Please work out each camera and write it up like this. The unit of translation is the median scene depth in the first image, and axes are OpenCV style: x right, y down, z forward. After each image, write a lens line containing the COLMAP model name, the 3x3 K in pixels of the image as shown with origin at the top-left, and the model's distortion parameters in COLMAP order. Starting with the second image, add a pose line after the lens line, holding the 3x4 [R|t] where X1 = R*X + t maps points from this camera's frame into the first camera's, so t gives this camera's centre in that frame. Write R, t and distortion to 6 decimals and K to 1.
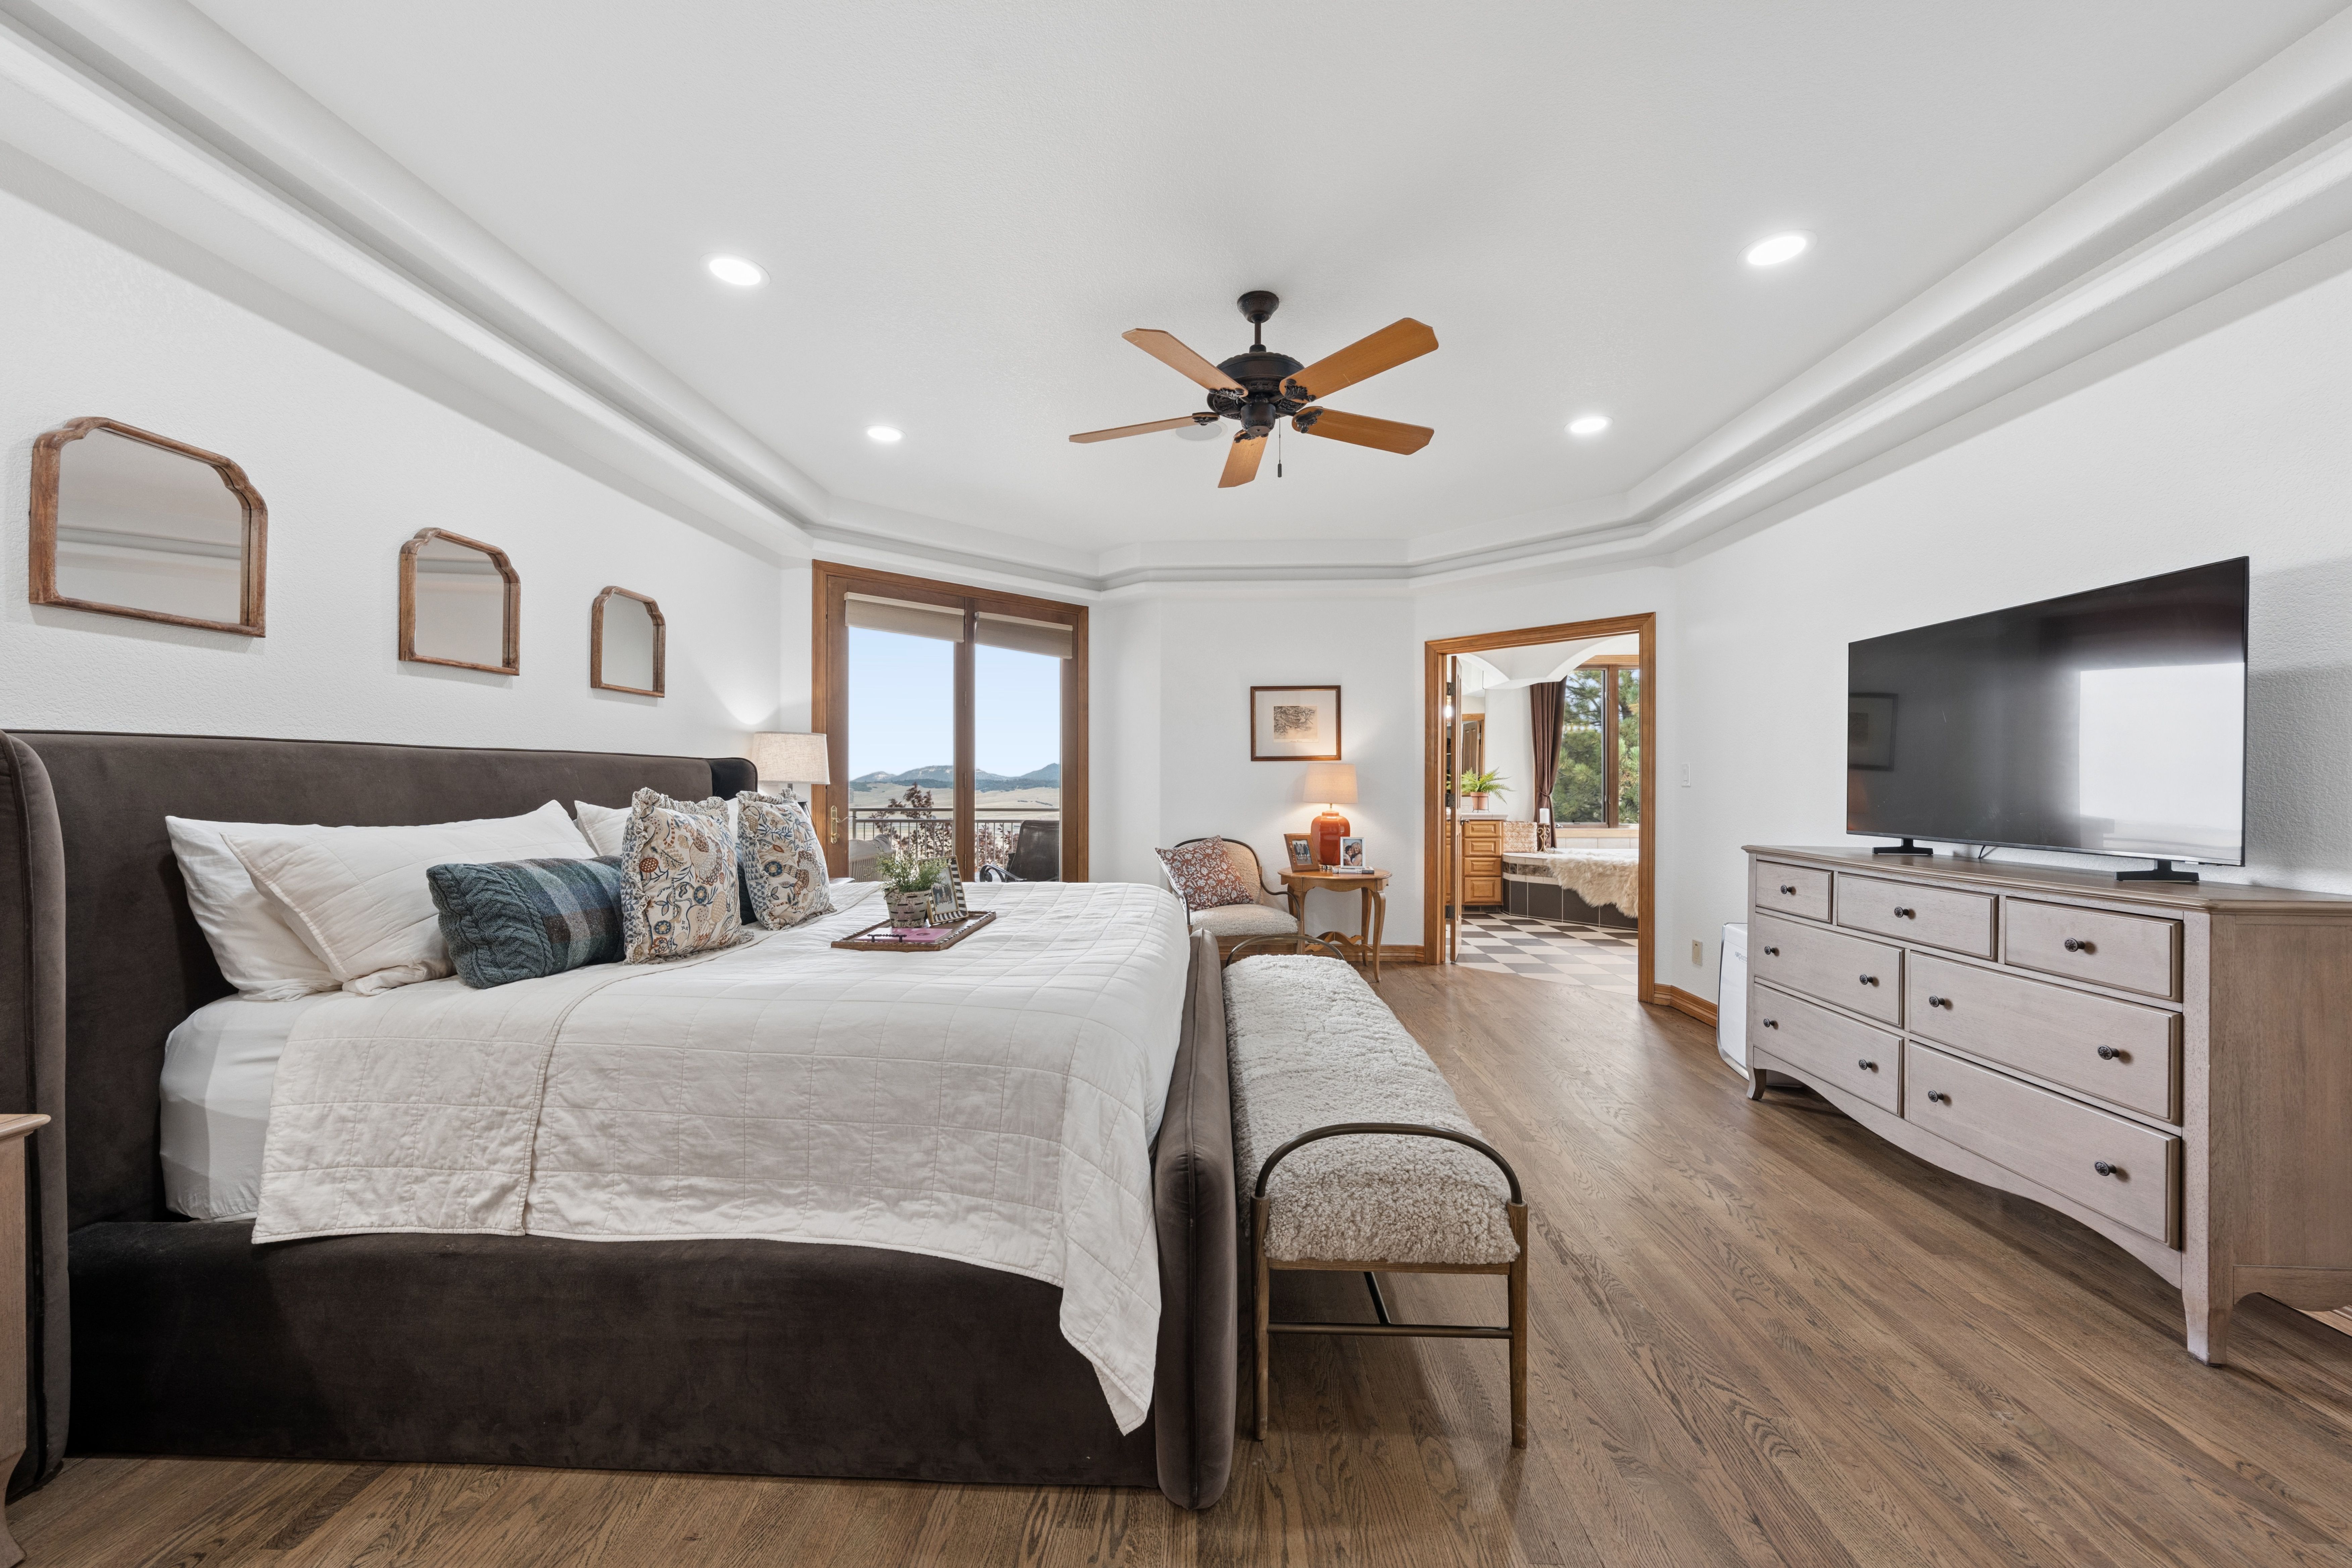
lens RADIAL K [[837.8, 0, 1184.6], [0, 837.8, 778.3], [0, 0, 1]] dist [-0.003144, -0.000118]
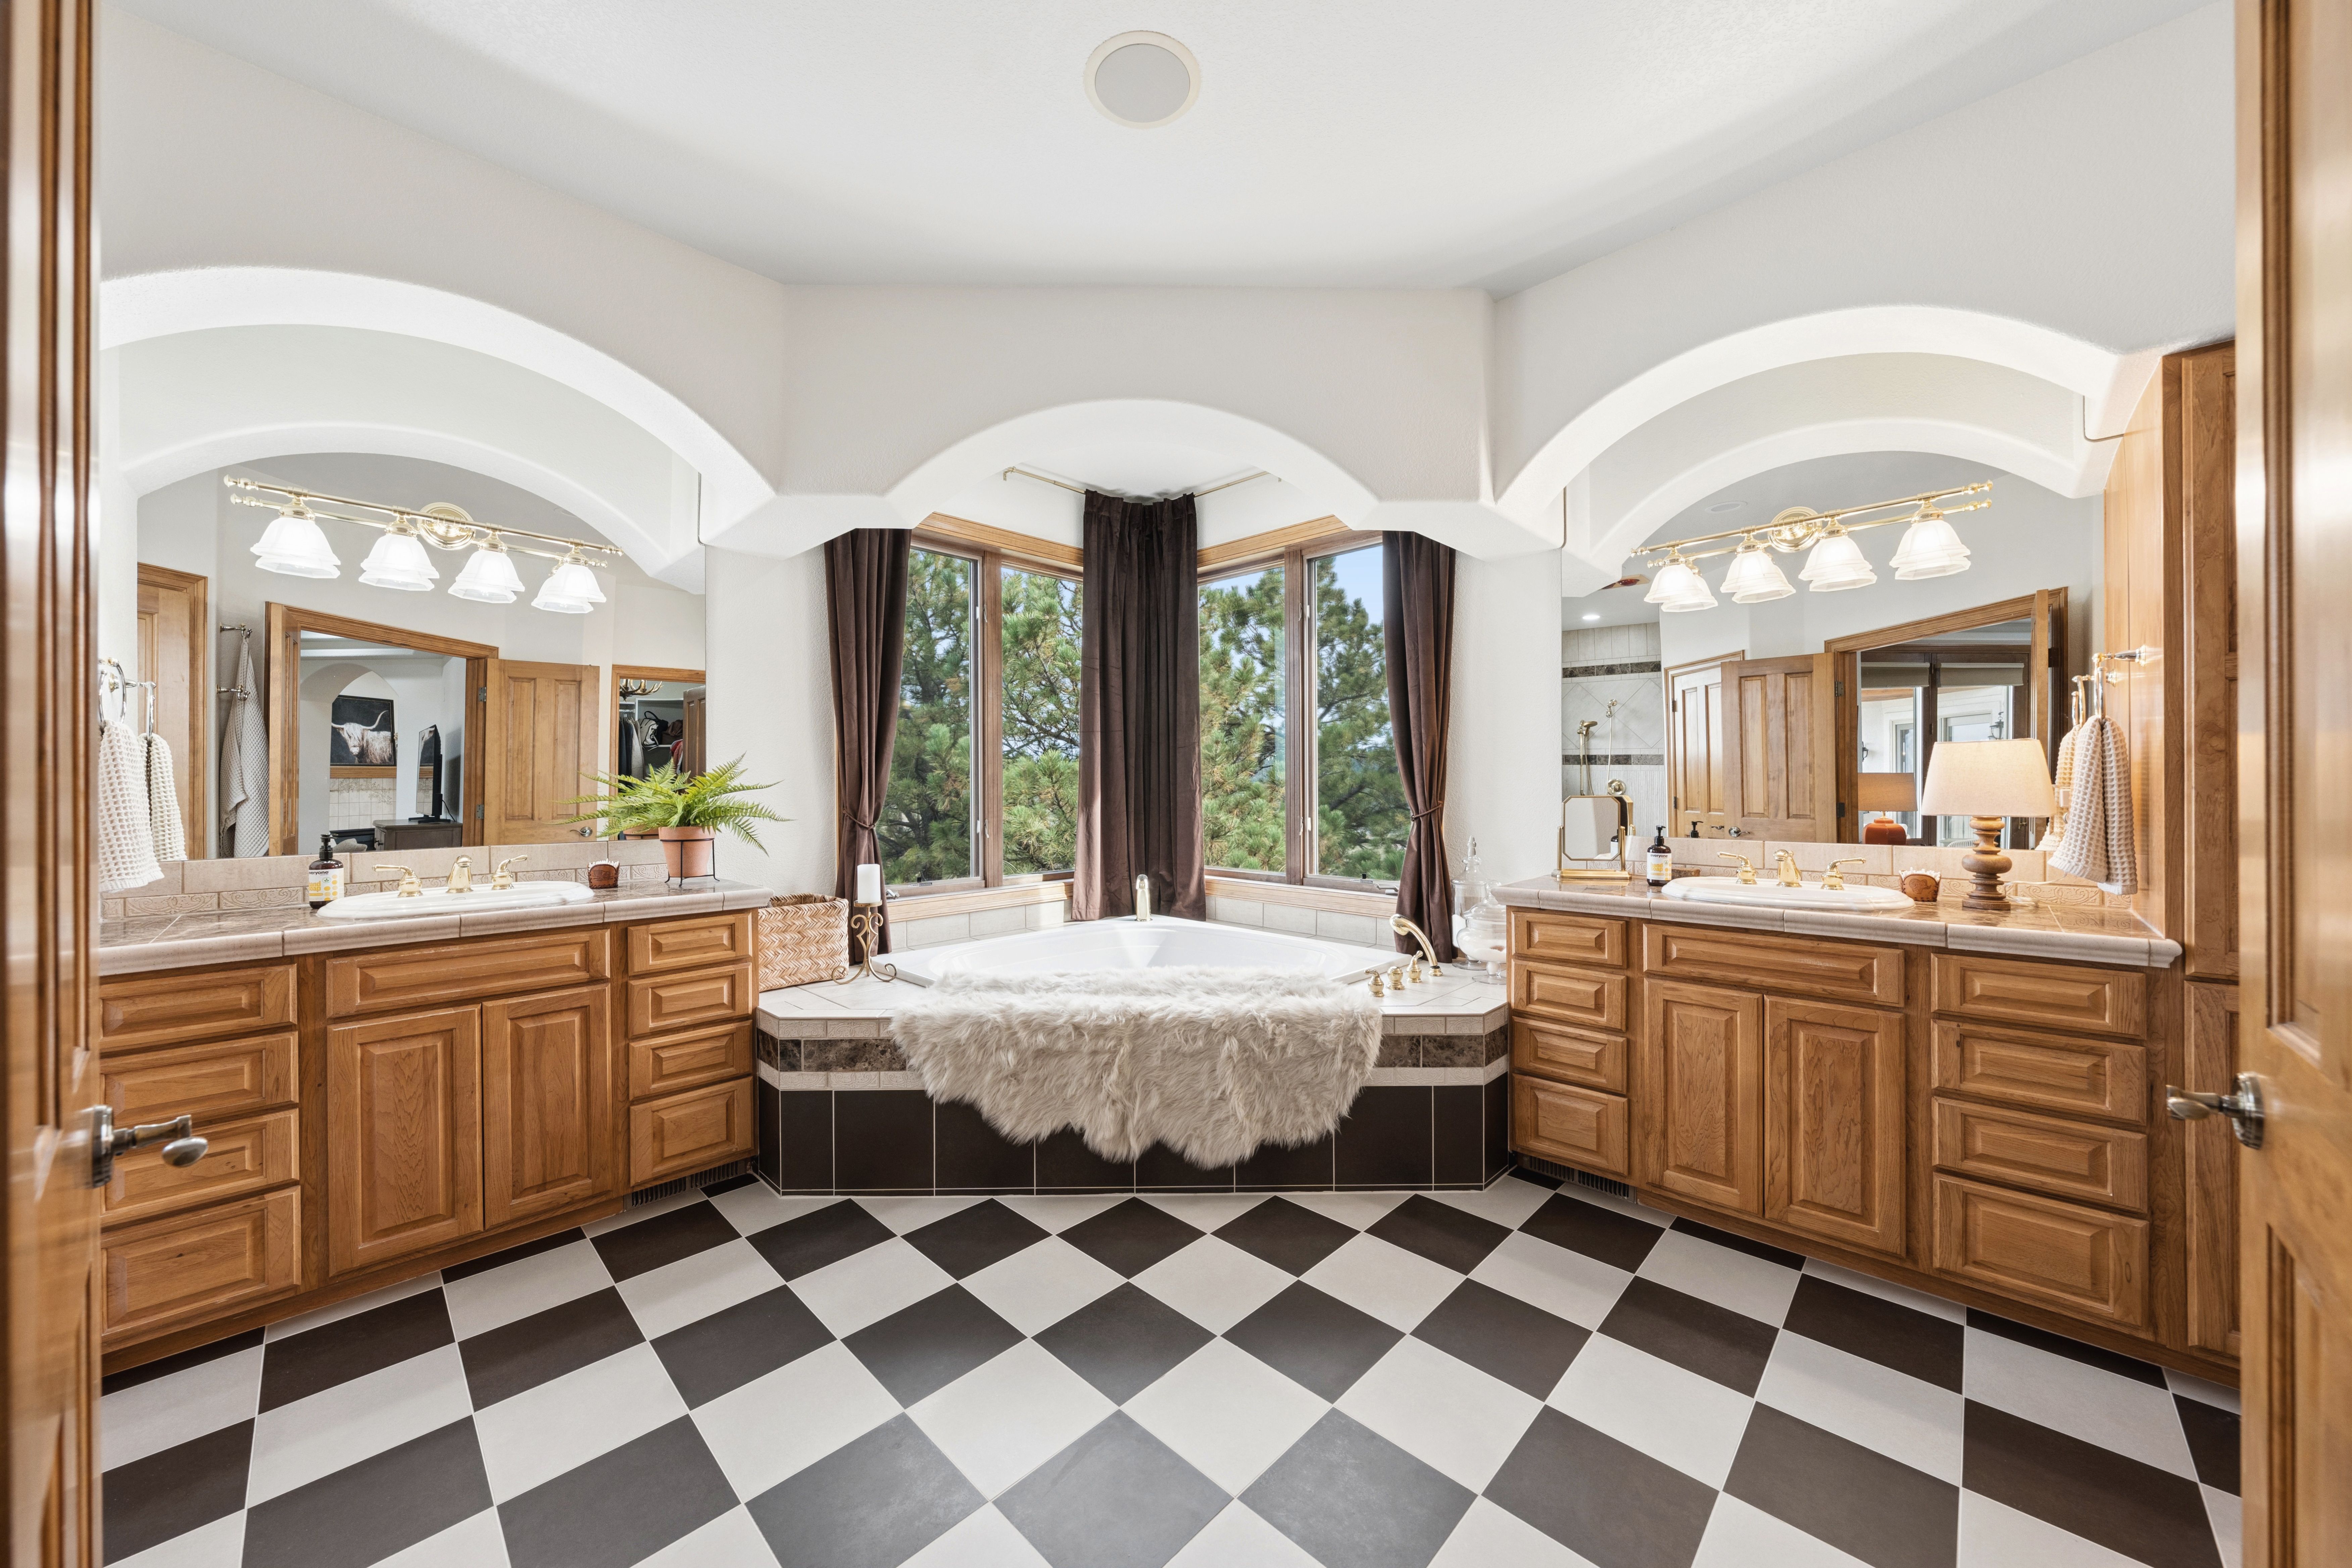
lens RADIAL K [[837.8, 0, 1152.1], [0, 837.8, 782.6], [0, 0, 1]] dist [-0.003144, -0.000118]
pose [[0.693008, -0.006747, 0.720898, 0.247263], [0.013324, 0.999905, -0.003450, 0.001873], [-0.720807, 0.011996, 0.693032, 0.649124]]
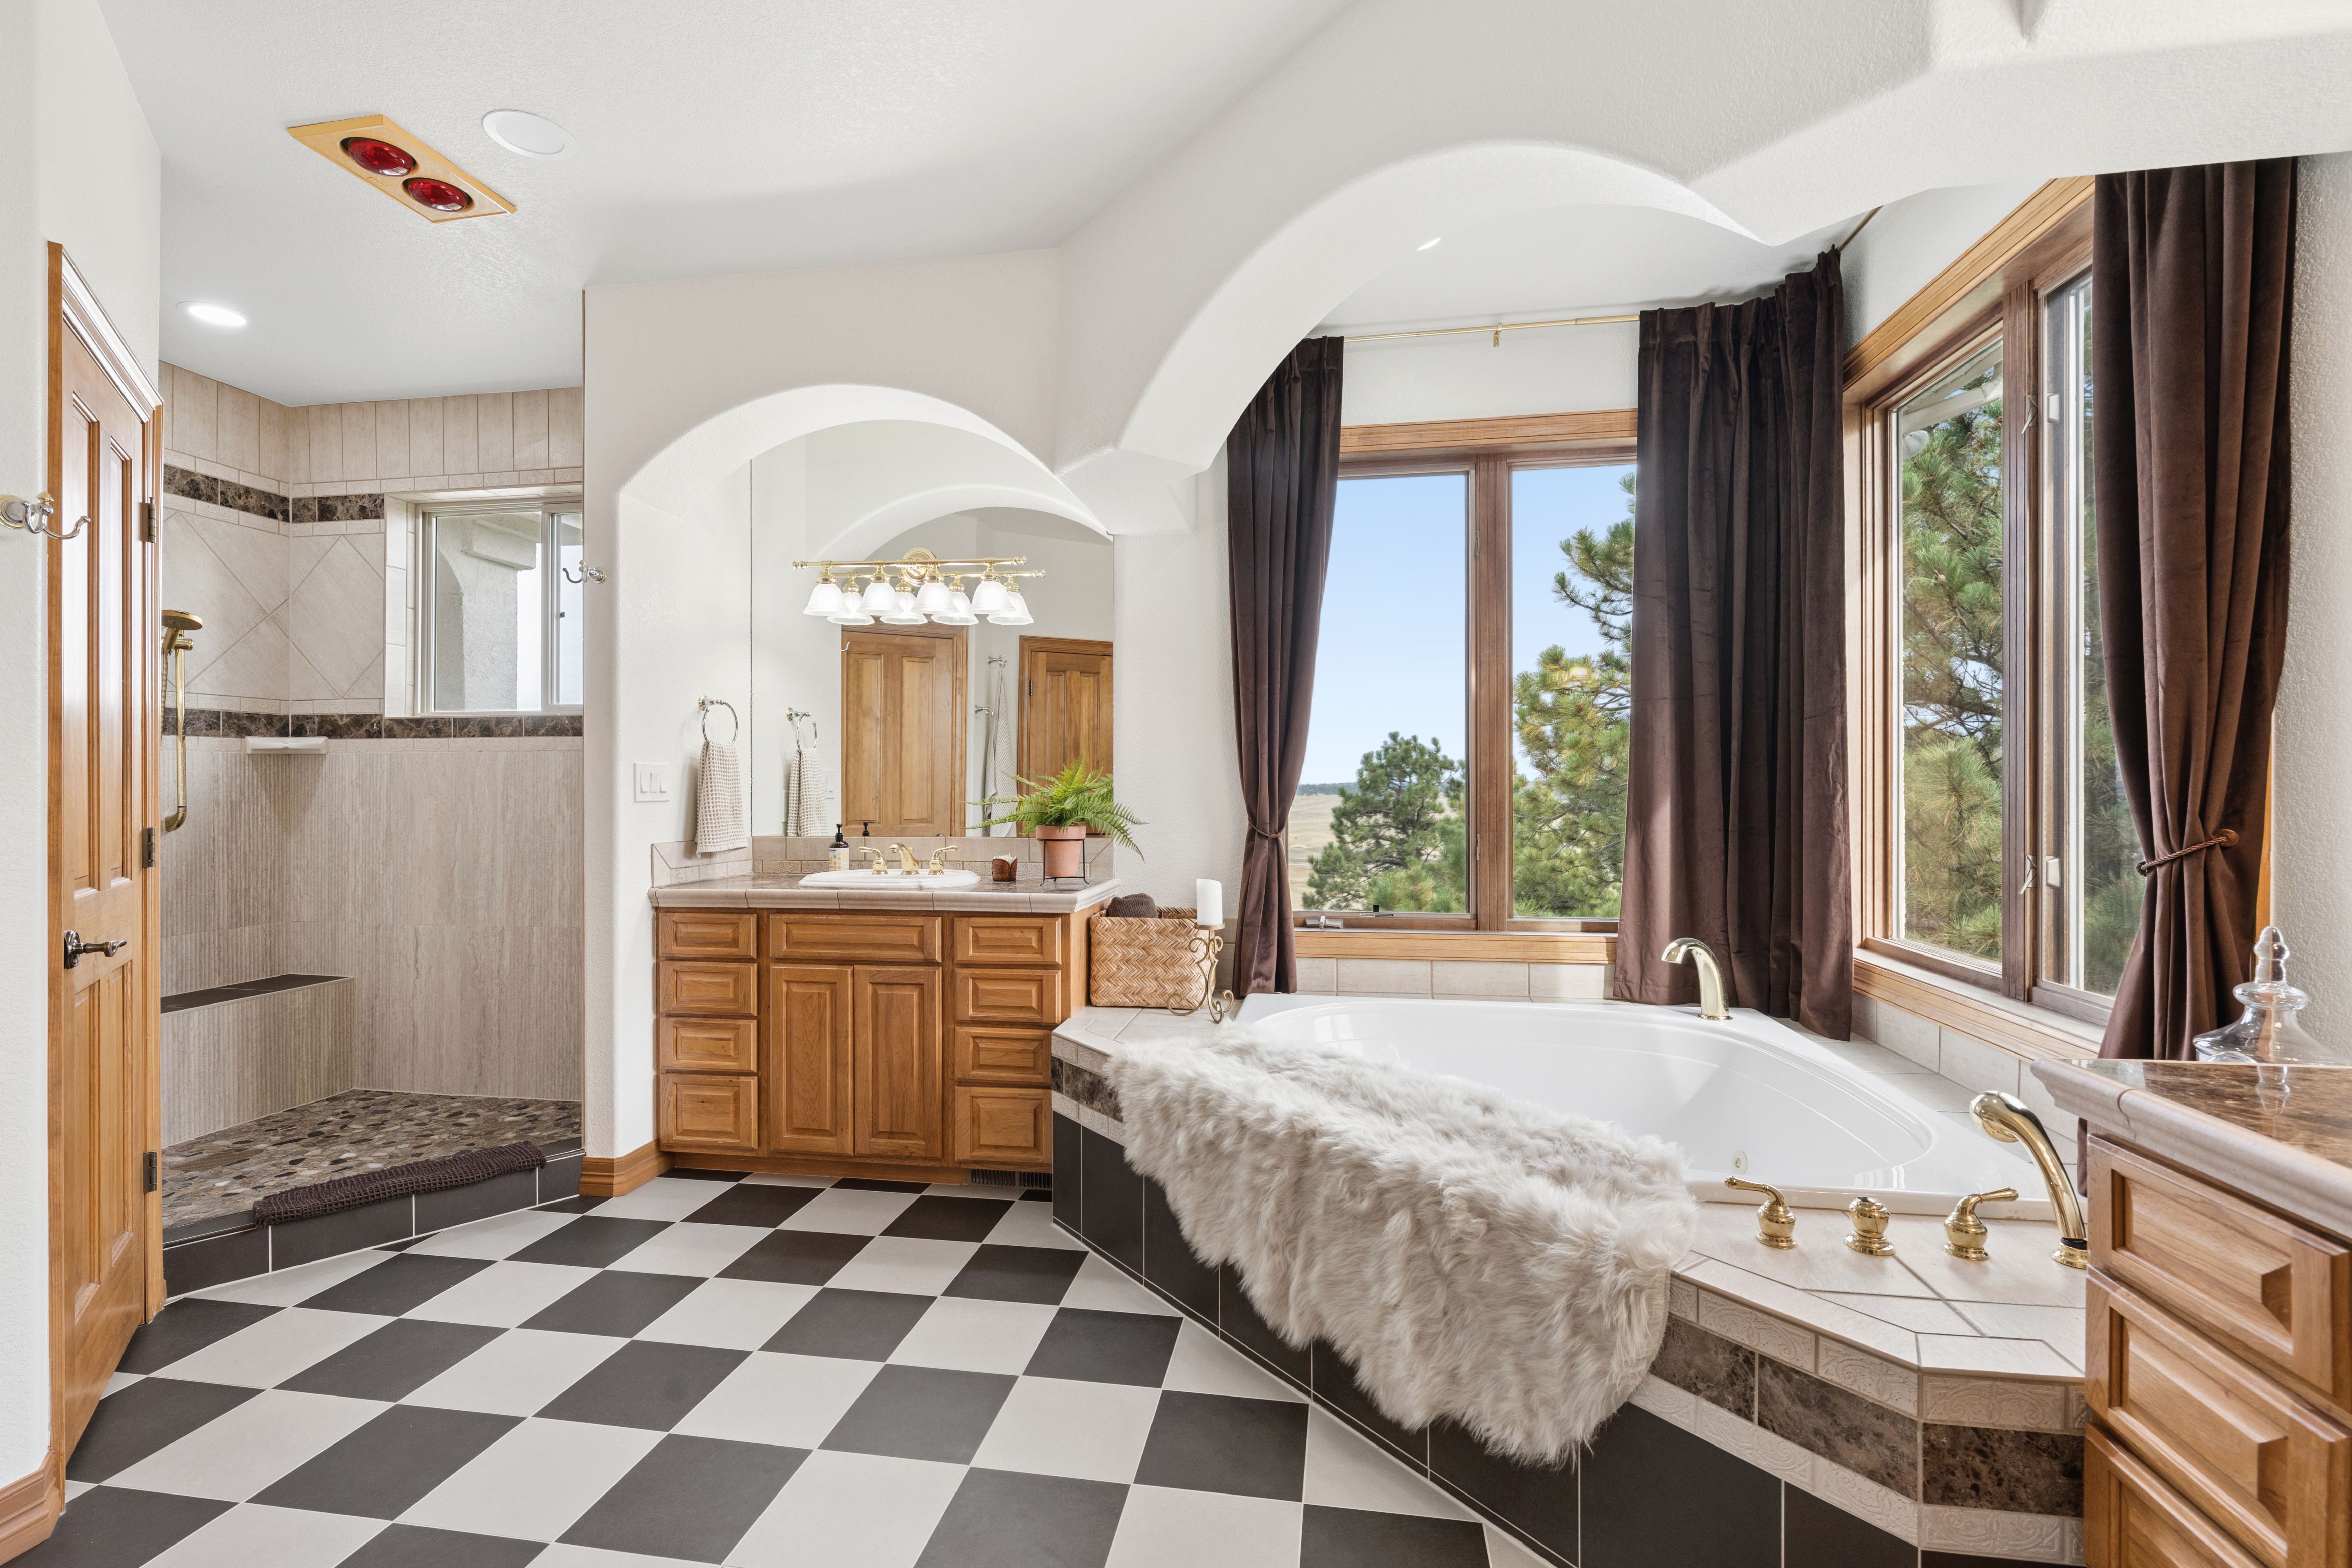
lens RADIAL K [[1060.9, 0, 1168.5], [0, 1060.9, 787.4], [0, 0, 1]] dist [0.003417, -0.000413]
pose [[0.988606, -0.005346, -0.150433, 0.483890], [0.004277, 0.999963, -0.007434, 0.003971], [0.150467, 0.006706, 0.988592, 0.602896]]
